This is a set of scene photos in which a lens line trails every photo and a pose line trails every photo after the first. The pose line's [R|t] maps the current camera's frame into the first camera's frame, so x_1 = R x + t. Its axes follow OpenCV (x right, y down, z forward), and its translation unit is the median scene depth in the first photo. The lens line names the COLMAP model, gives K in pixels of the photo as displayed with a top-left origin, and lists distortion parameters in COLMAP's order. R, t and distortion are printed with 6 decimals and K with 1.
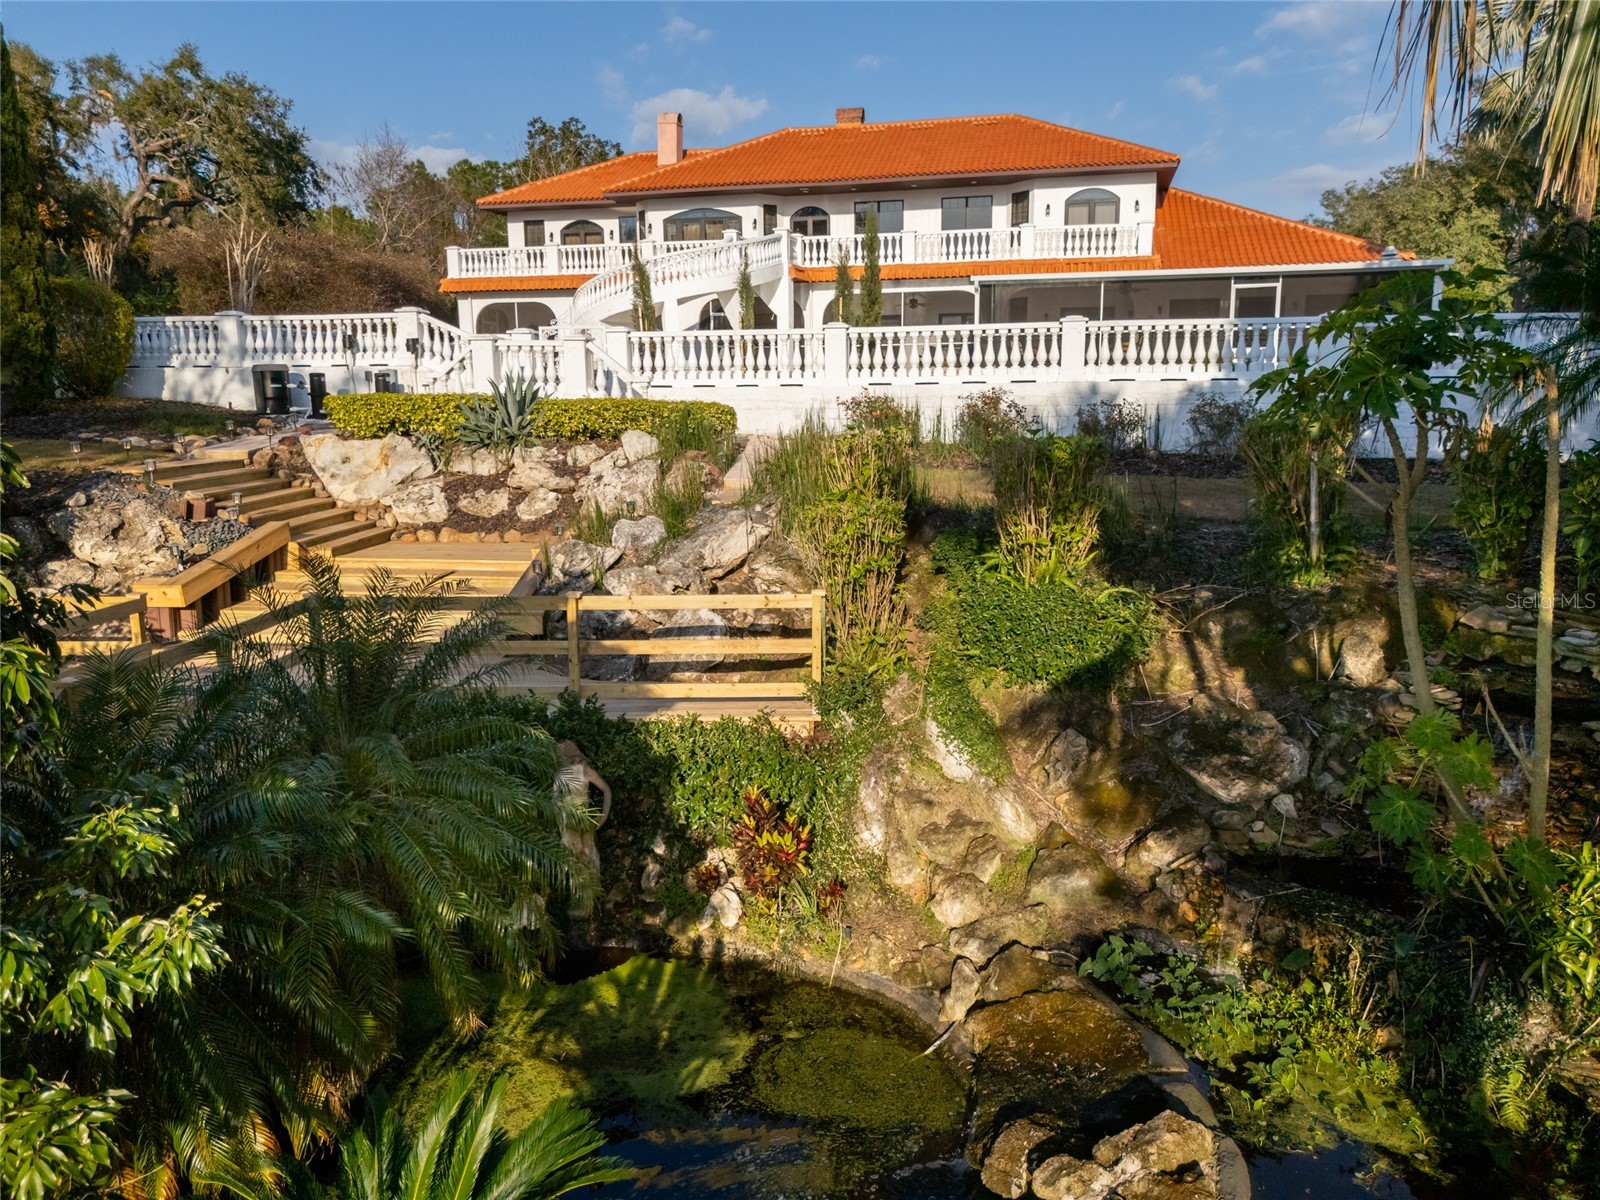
lens RADIAL K [[1184.4, 0, 815.6], [0, 1184.4, 596.8], [0, 0, 1]] dist [0.065395, -0.059649]
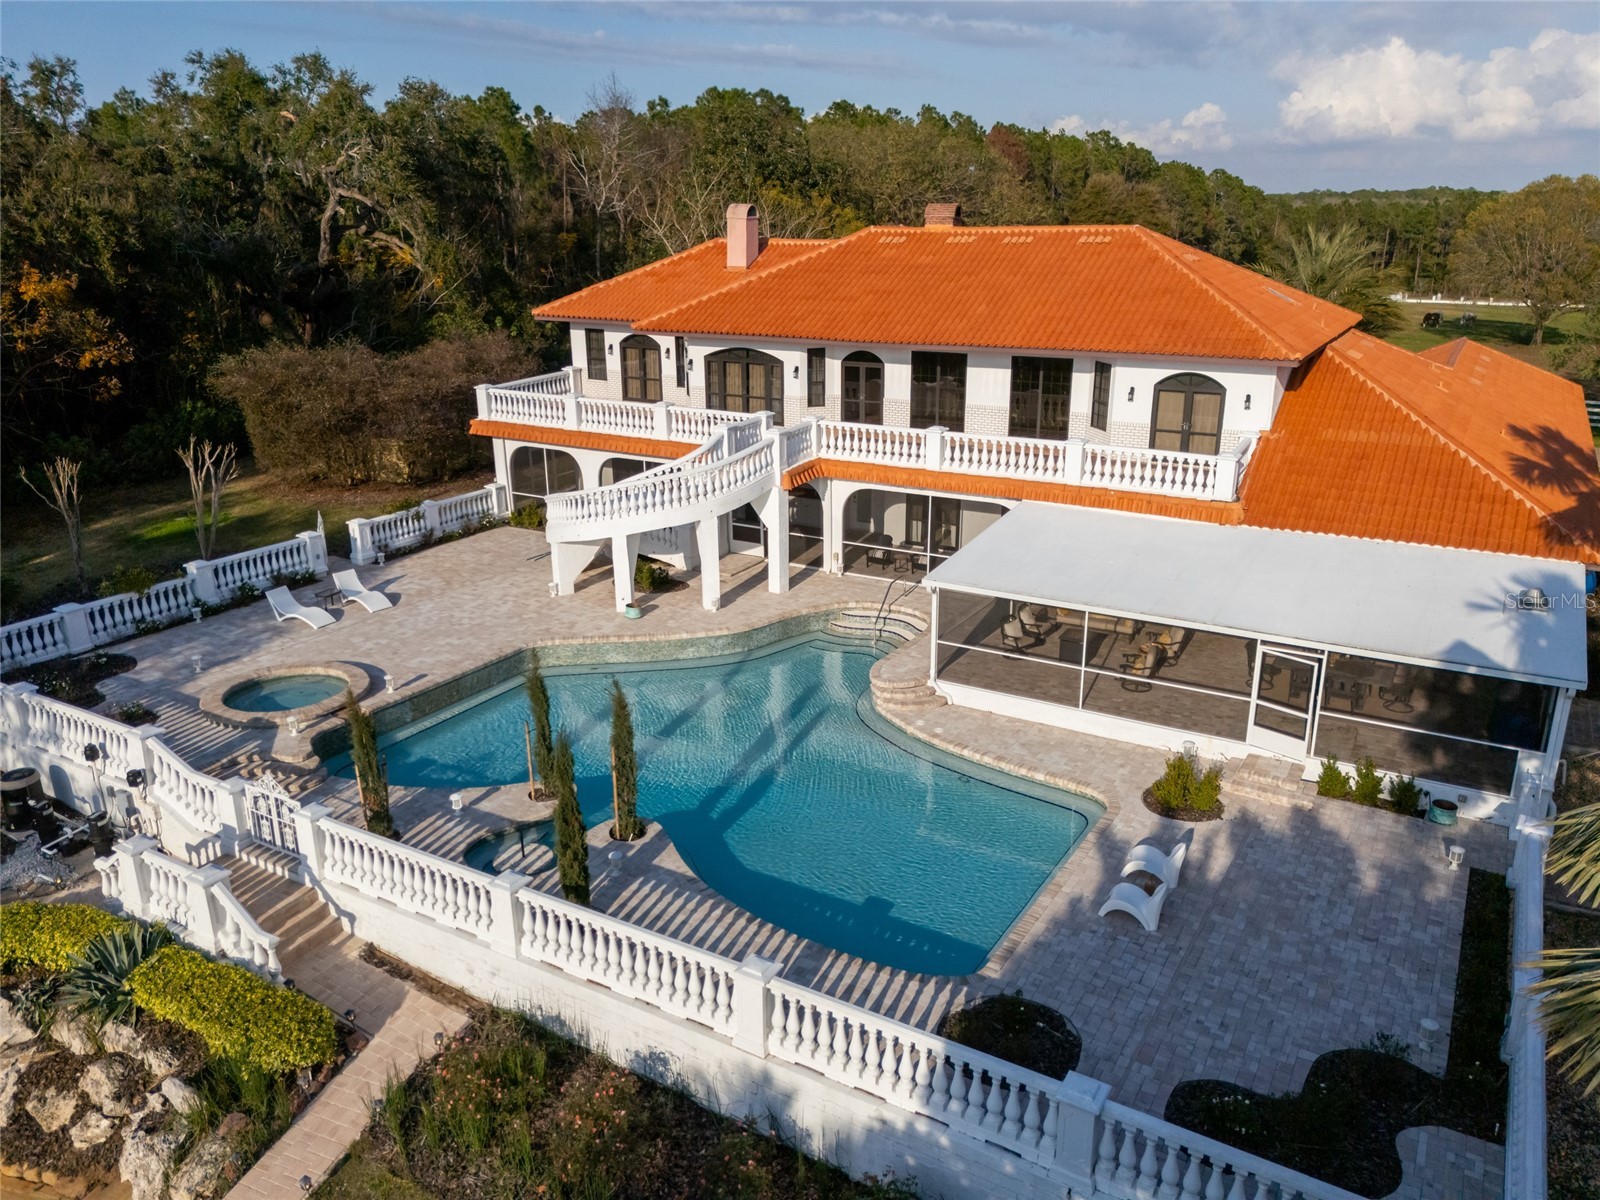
lens RADIAL K [[1184.4, 0, 825.4], [0, 1184.4, 598.4], [0, 0, 1]] dist [0.065395, -0.059649]
pose [[0.954912, 0.096774, -0.280675, 0.433140], [-0.052898, 0.985715, 0.159898, -0.566967], [0.292140, -0.137841, 0.946390, 0.358036]]
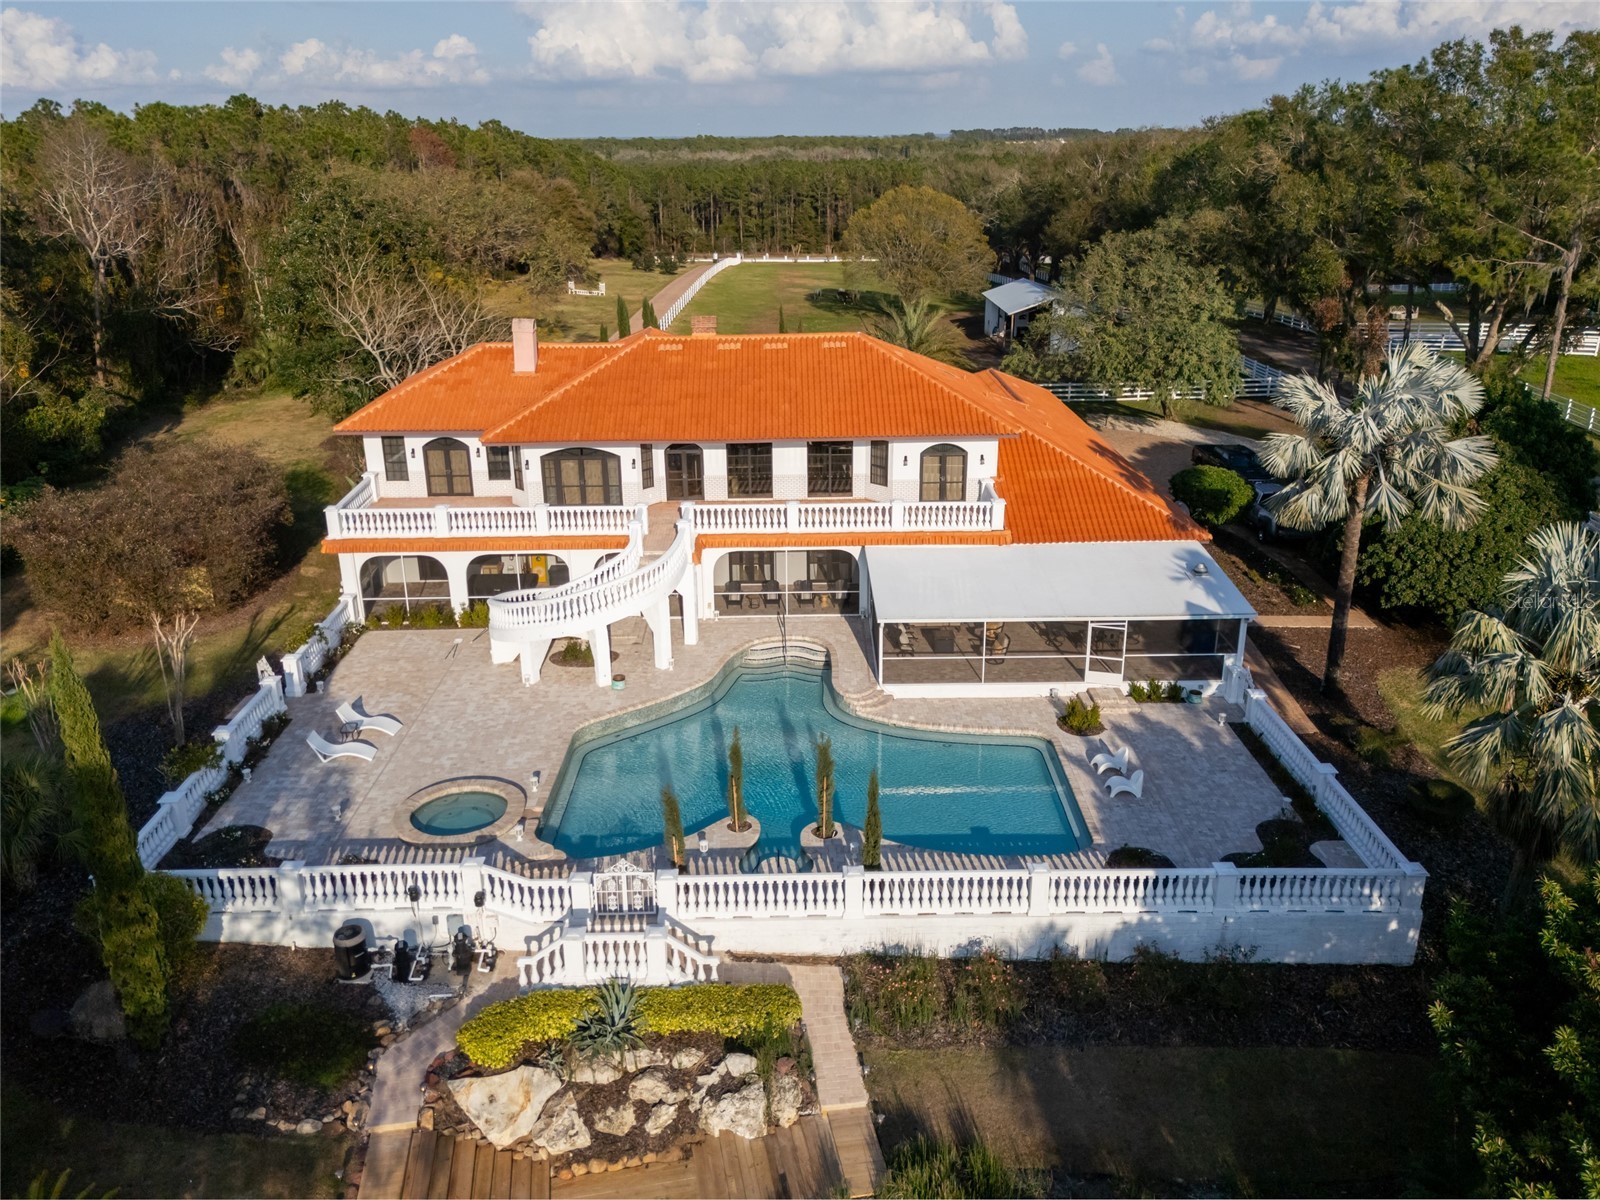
lens RADIAL K [[1184.4, 0, 800.7], [0, 1184.4, 607.5], [0, 0, 1]] dist [0.065395, -0.059649]
pose [[0.970698, -0.086227, 0.224301, -0.300335], [0.038009, 0.976748, 0.210995, -0.790998], [-0.237279, -0.196287, 0.951404, -0.116185]]
